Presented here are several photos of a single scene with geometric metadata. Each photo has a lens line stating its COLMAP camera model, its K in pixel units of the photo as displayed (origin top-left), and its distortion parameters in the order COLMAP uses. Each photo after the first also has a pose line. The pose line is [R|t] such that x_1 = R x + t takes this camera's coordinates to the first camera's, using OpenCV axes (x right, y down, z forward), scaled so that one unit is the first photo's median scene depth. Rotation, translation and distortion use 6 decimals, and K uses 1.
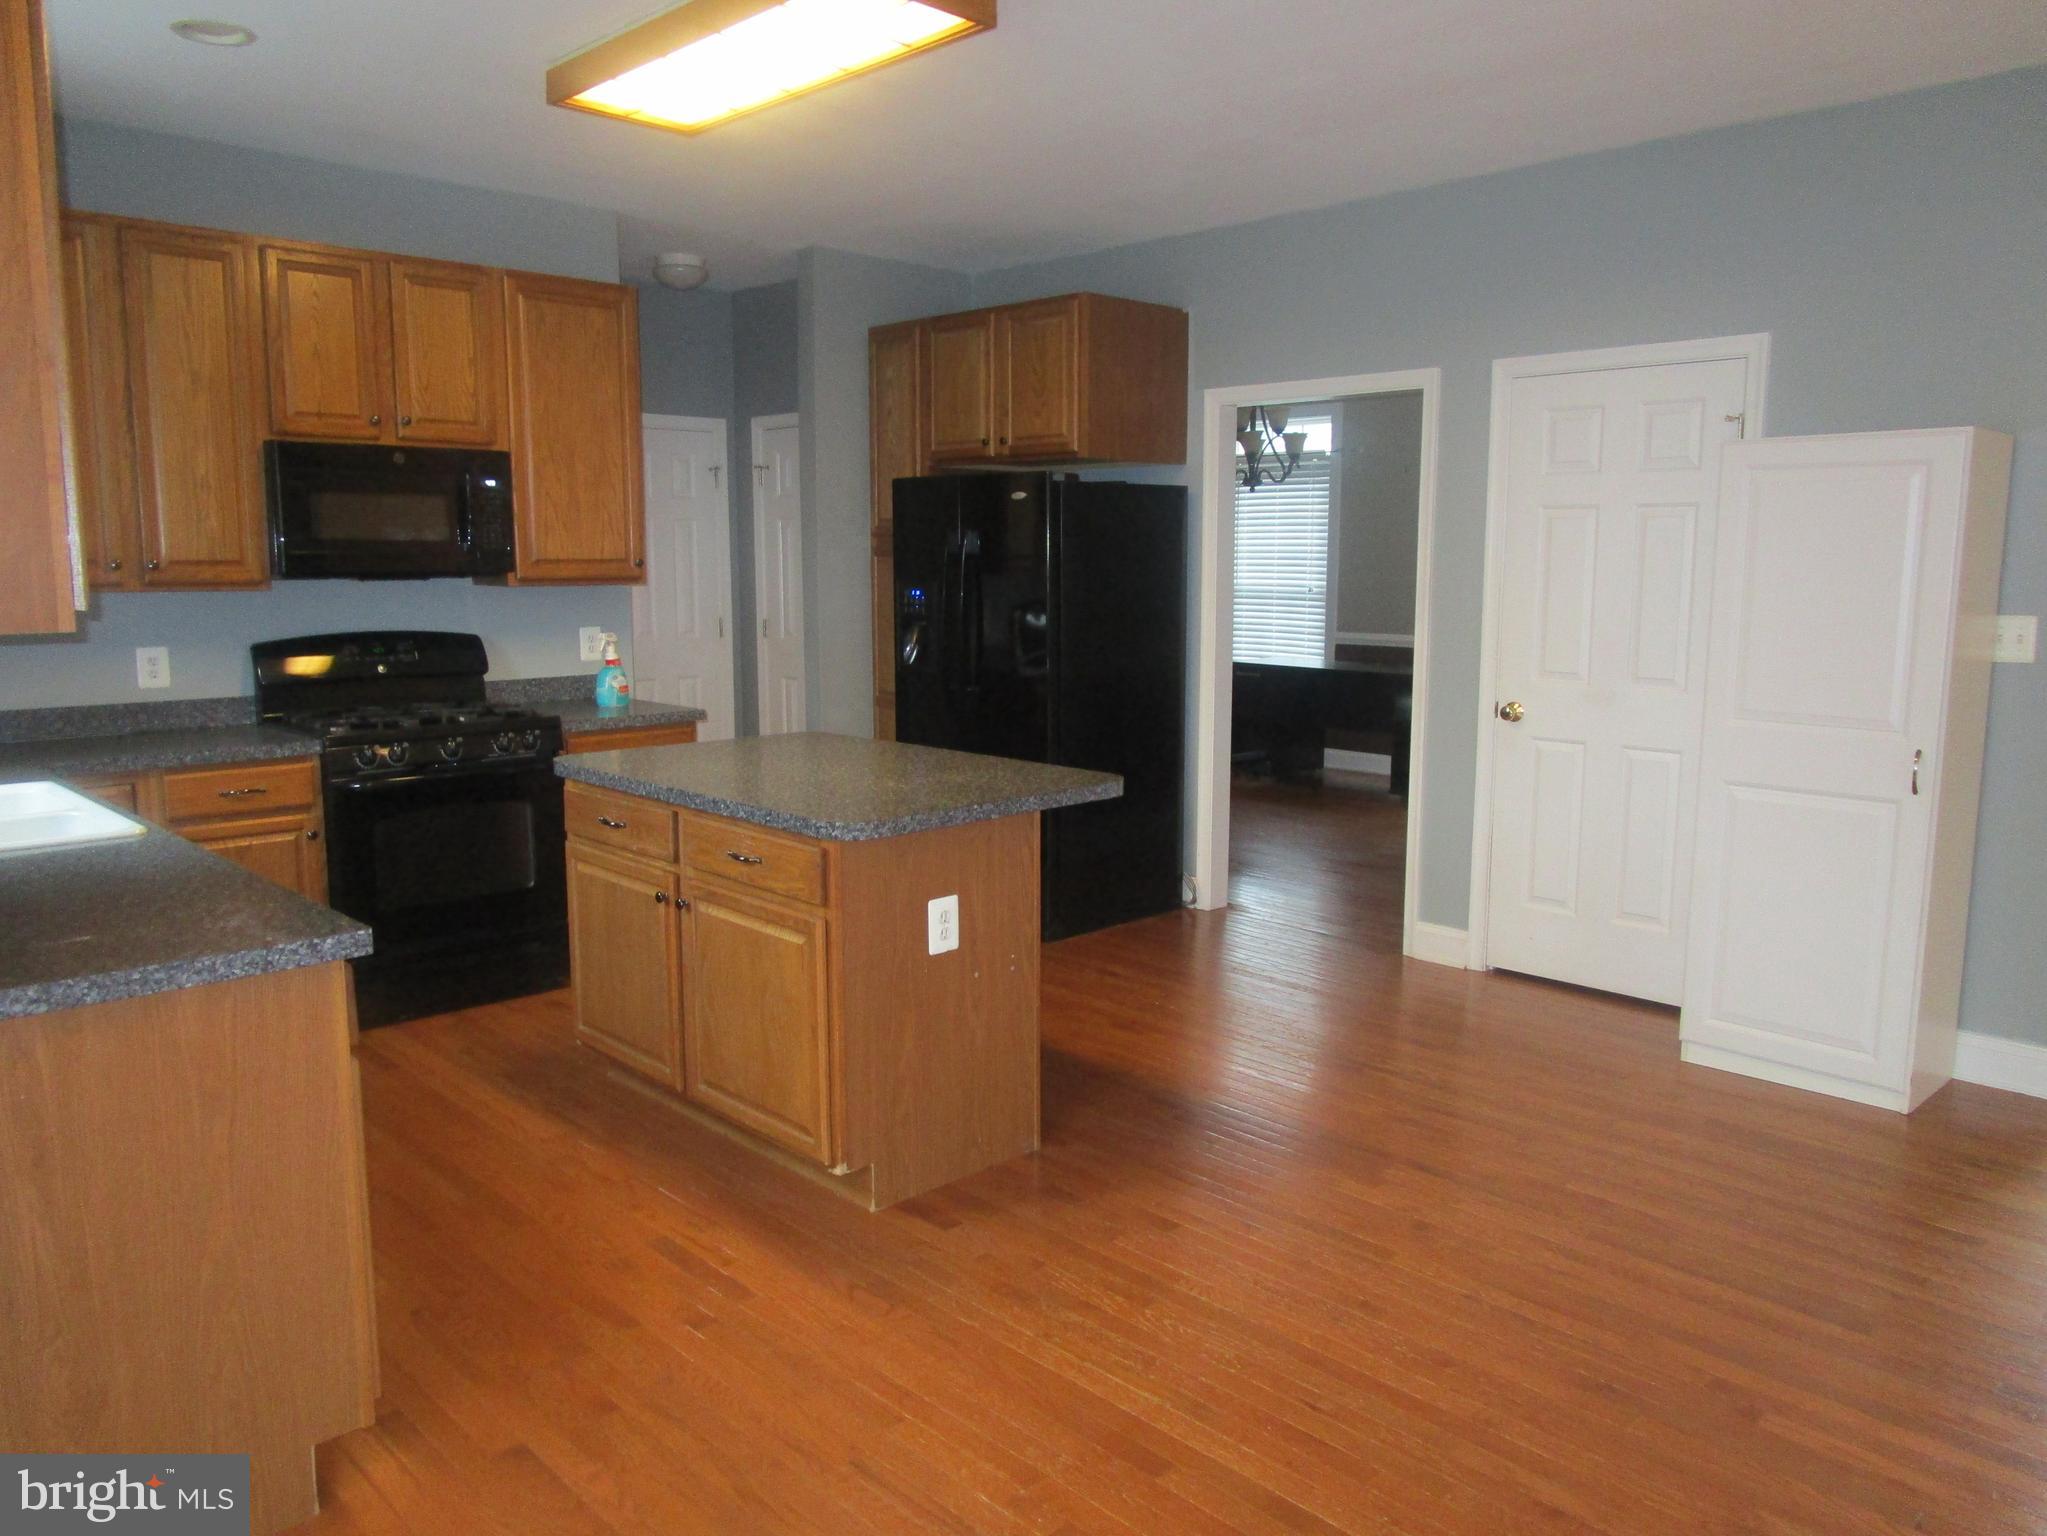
lens RADIAL K [[1472.2, 0, 1023.5], [0, 1472.2, 768.0], [0, 0, 1]] dist [-0.023730, 0.008628]
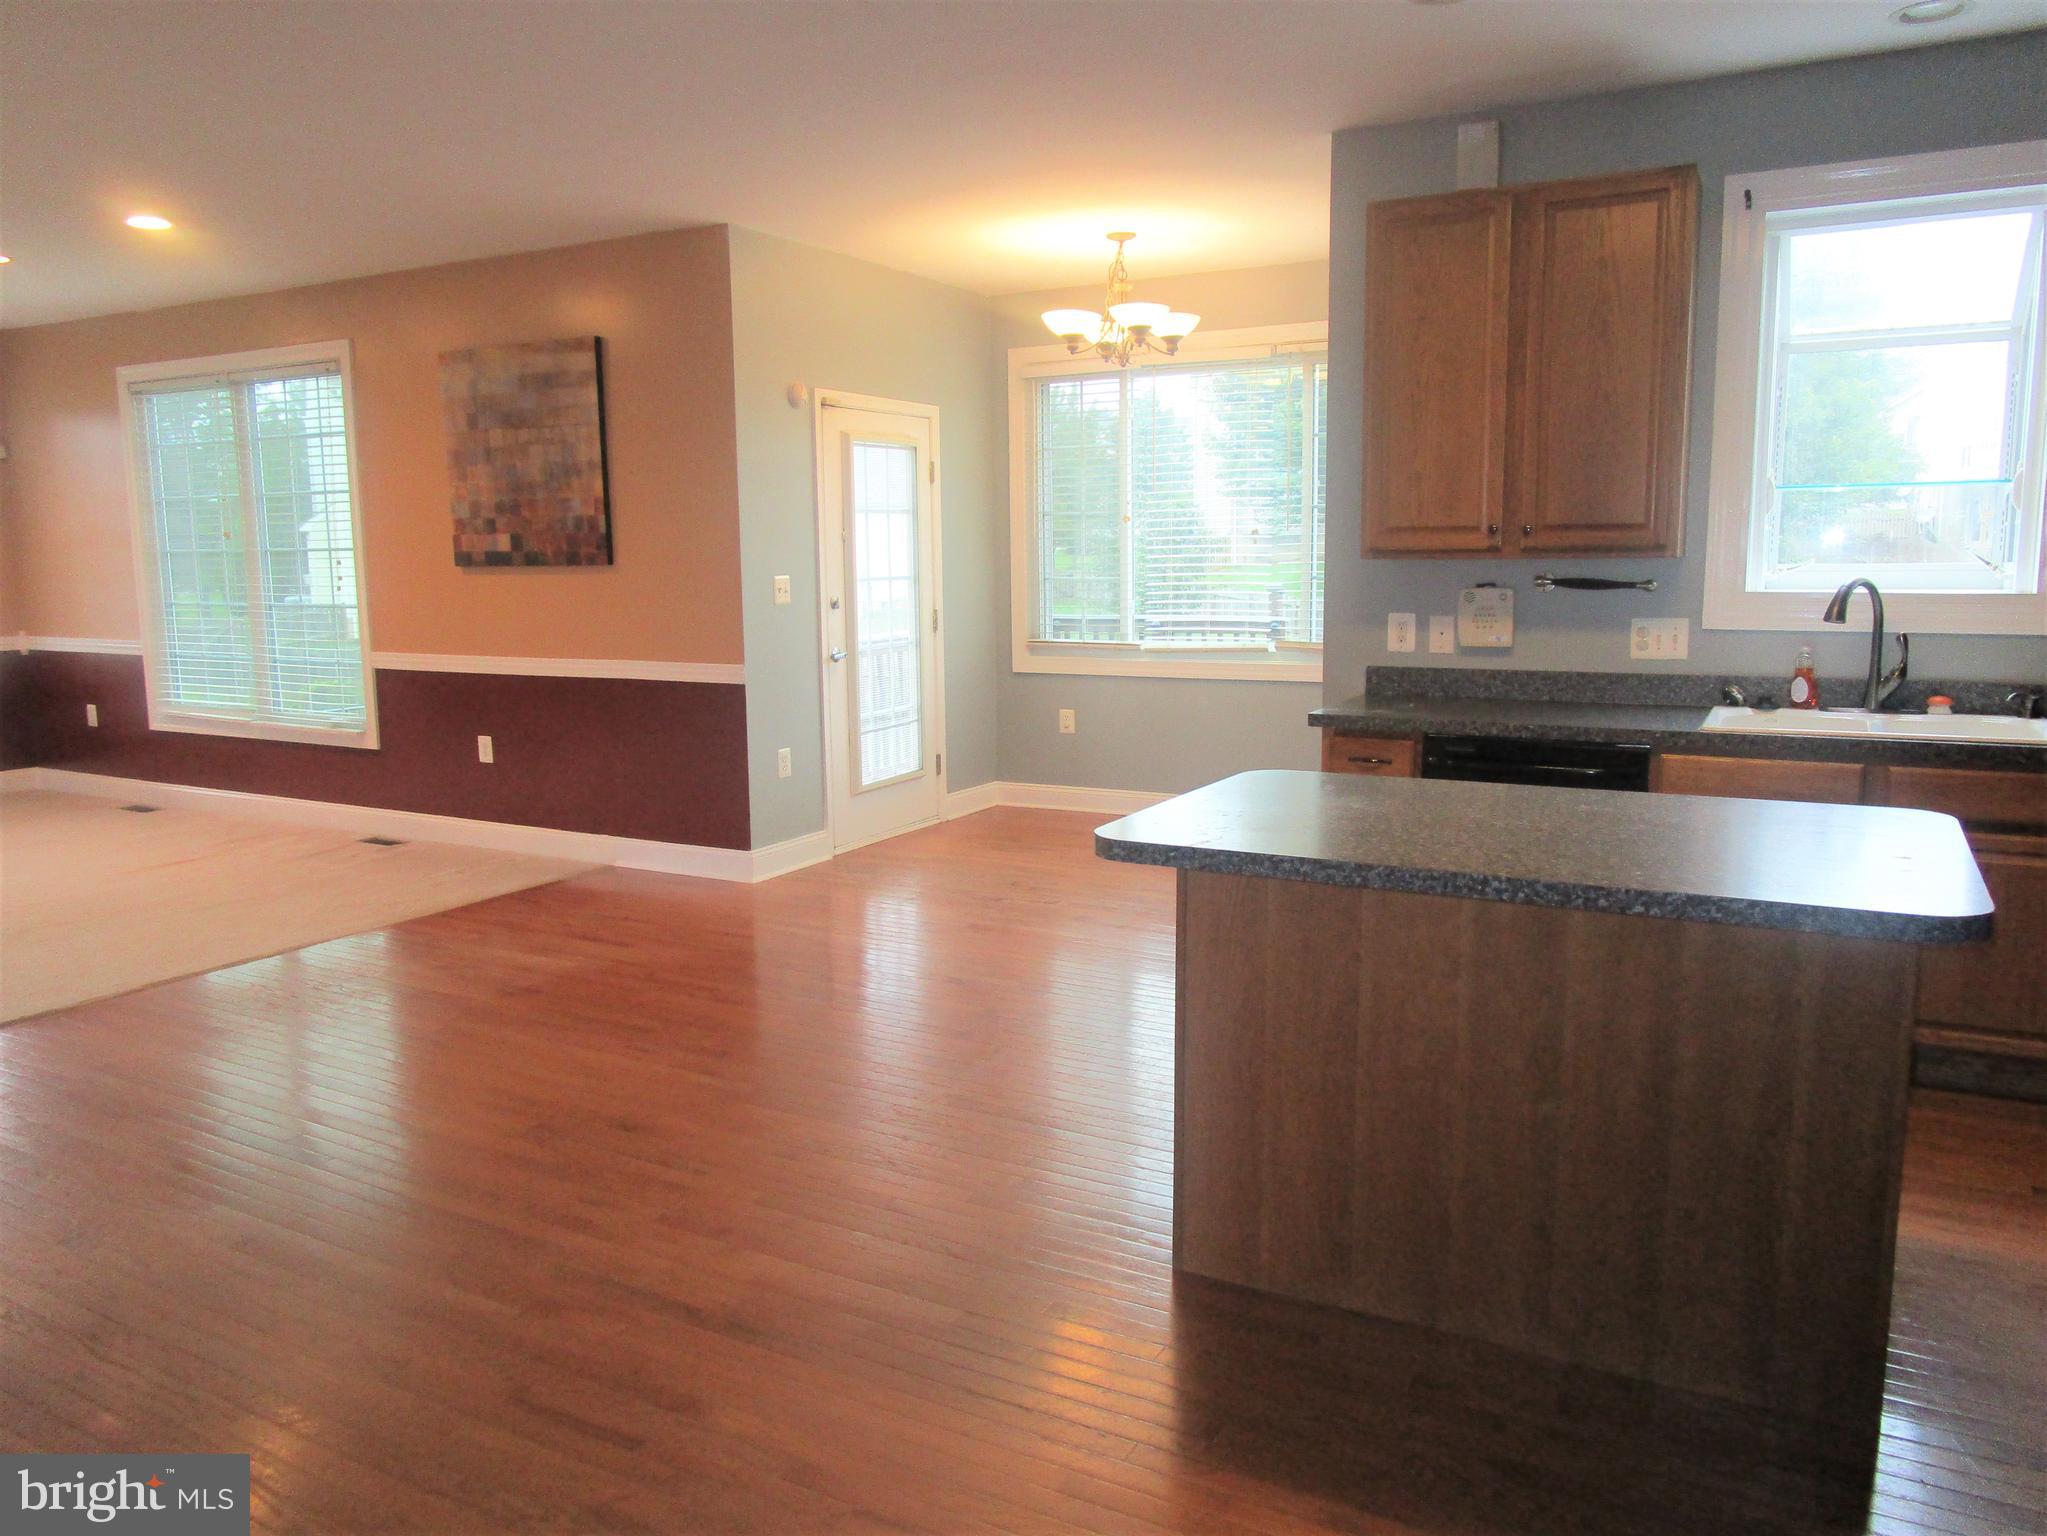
lens RADIAL K [[1477.7, 0, 1029.5], [0, 1477.7, 771.0], [0, 0, 1]] dist [-0.012846, 0.002773]
pose [[-0.953102, 0.052855, -0.297999, 0.259417], [-0.035455, 0.958353, 0.283378, -0.186556], [0.300566, 0.280654, -0.911533, 1.371090]]
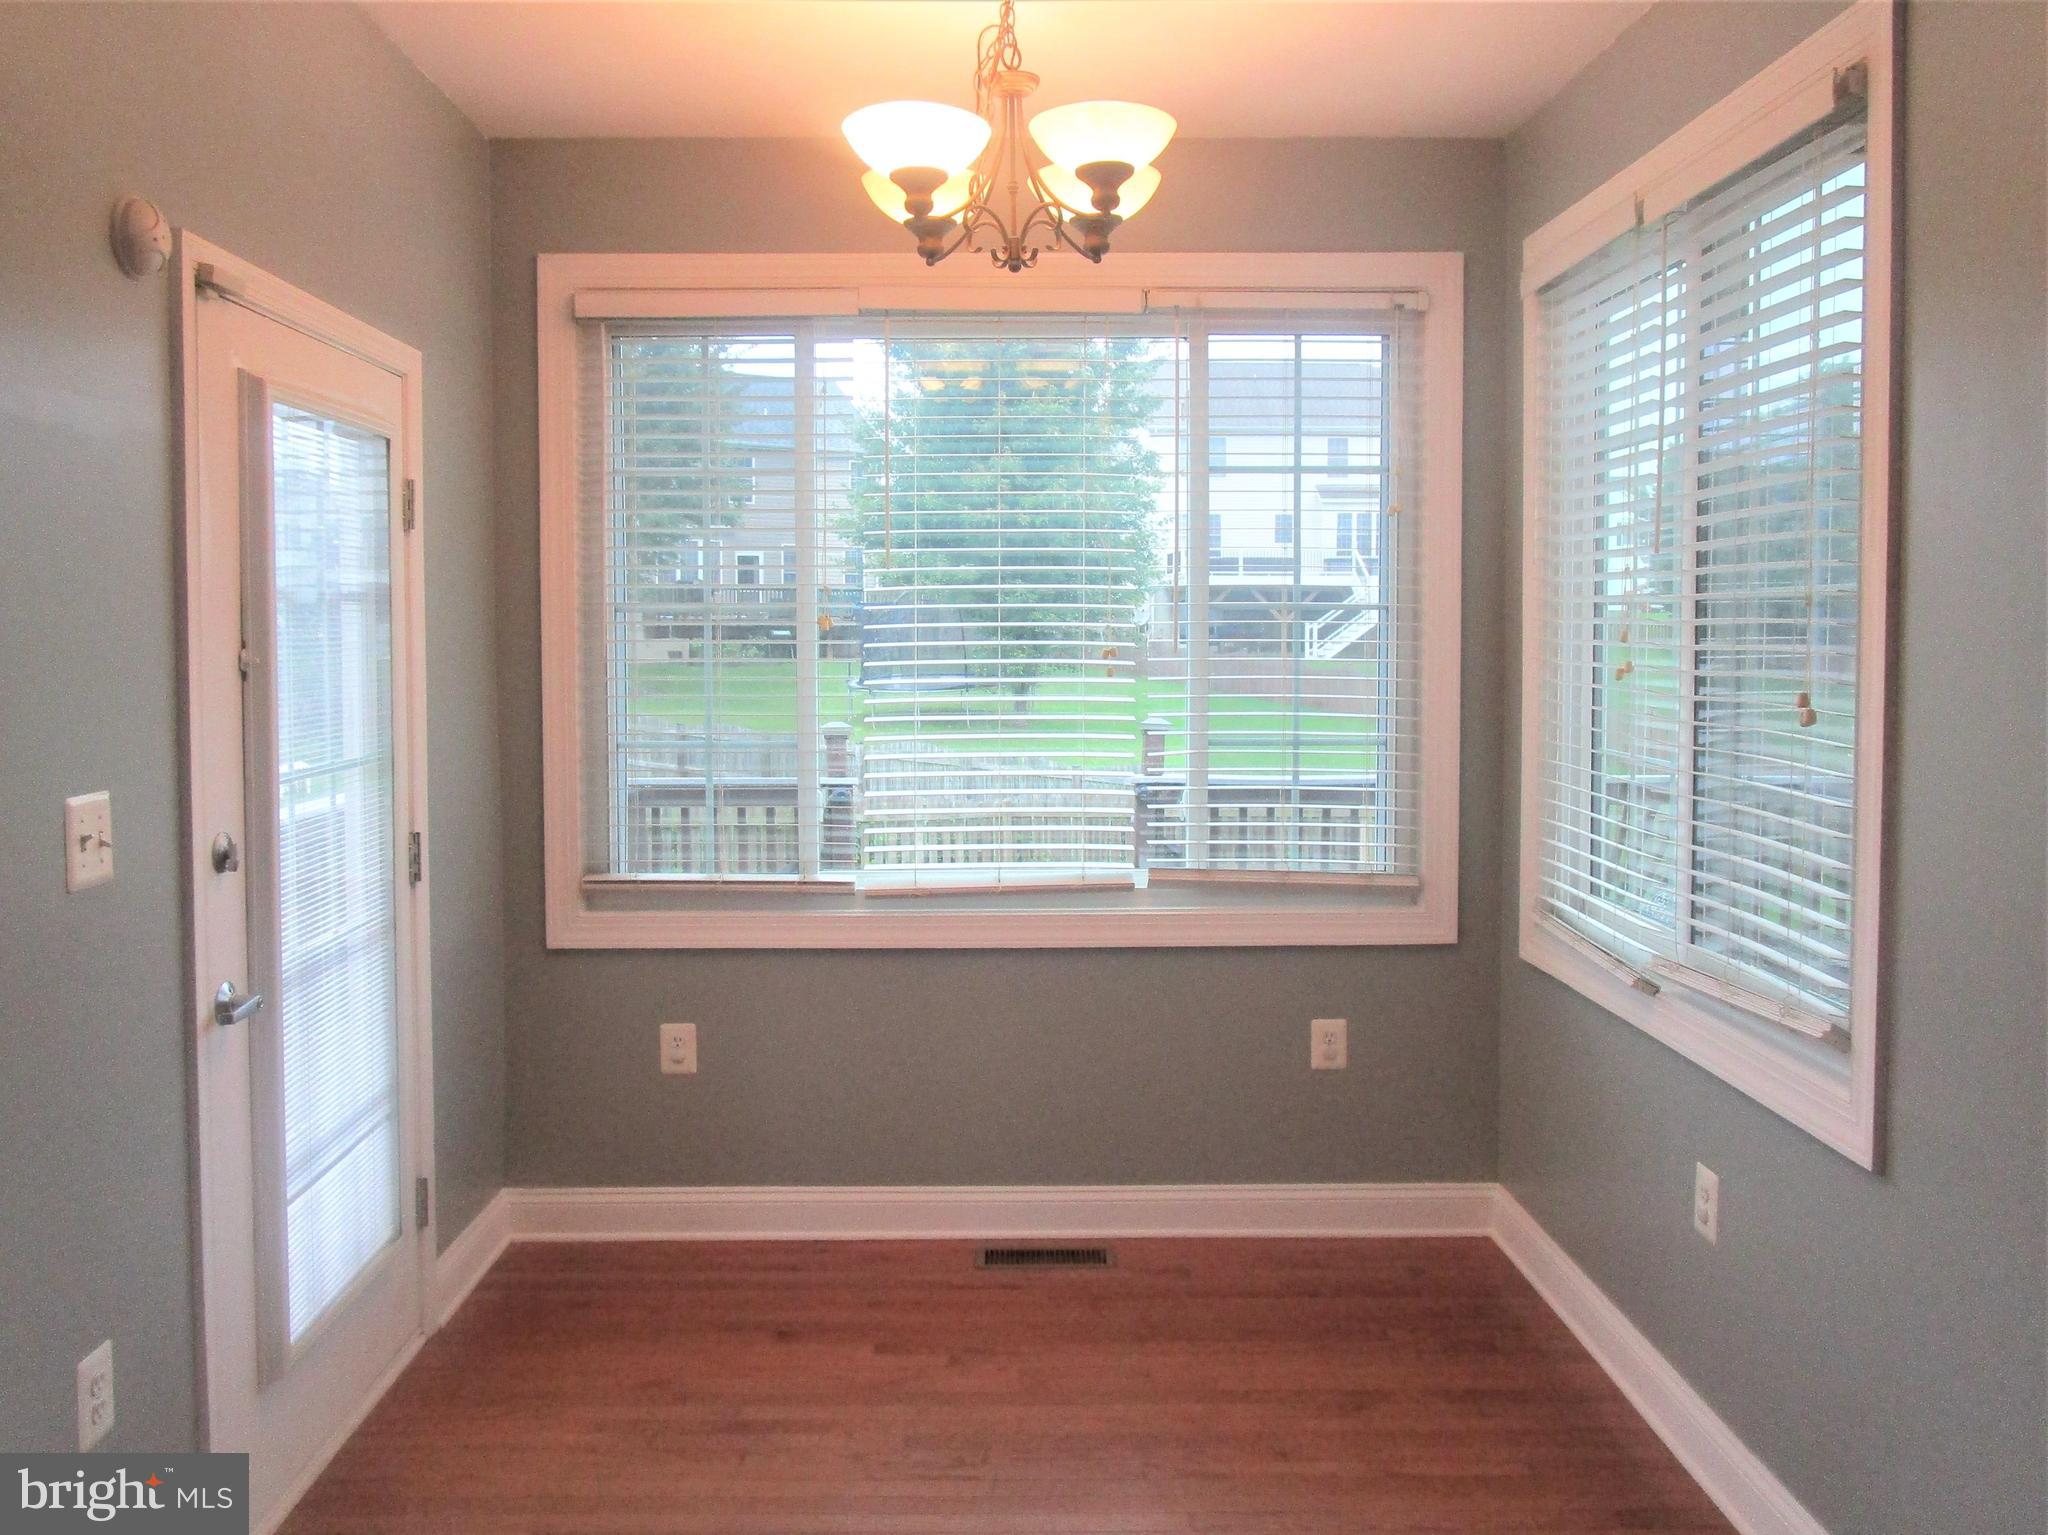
lens RADIAL K [[1633.2, 0, 1016.9], [0, 1633.2, 713.4], [0, 0, 1]] dist [-0.016278, -0.001012]
pose [[-0.681794, 0.030101, -0.730925, 0.216451], [-0.106906, 0.984327, 0.140256, -0.072975], [0.723691, 0.173766, -0.667890, 0.442555]]
